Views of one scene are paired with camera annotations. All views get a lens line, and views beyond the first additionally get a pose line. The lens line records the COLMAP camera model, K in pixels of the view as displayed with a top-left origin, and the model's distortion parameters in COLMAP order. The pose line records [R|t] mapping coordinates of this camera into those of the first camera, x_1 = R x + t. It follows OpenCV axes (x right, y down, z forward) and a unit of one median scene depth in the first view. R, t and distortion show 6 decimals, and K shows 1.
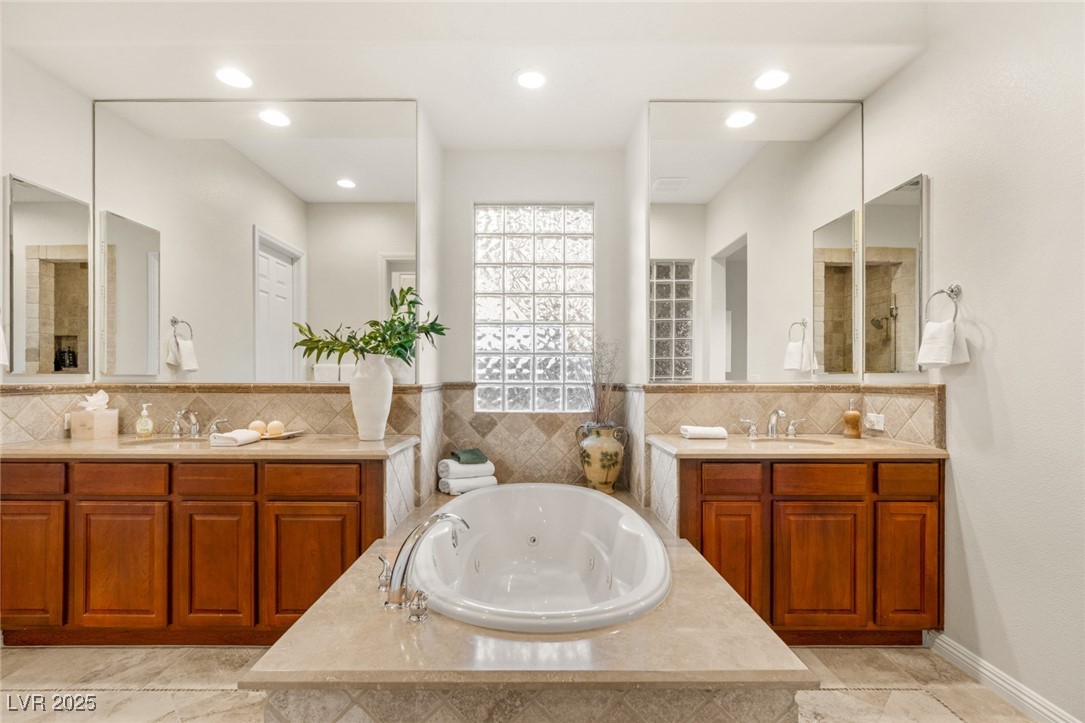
lens RADIAL K [[494.2, 0, 544.0], [0, 494.2, 376.8], [0, 0, 1]] dist [-0.018396, 0.001403]
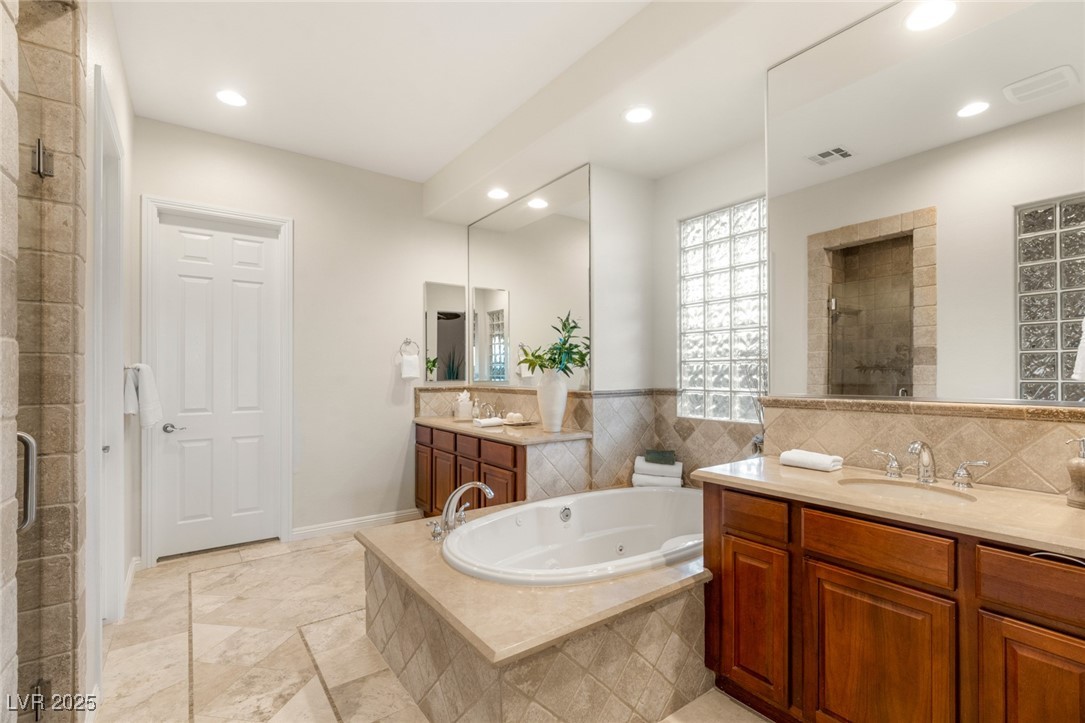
lens RADIAL K [[494.2, 0, 545.3], [0, 494.2, 368.0], [0, 0, 1]] dist [-0.018396, 0.001403]
pose [[0.583684, -0.013409, -0.811870, 0.679494], [0.007377, 0.999910, -0.011211, -0.029021], [0.811948, 0.000554, 0.583730, 0.176127]]
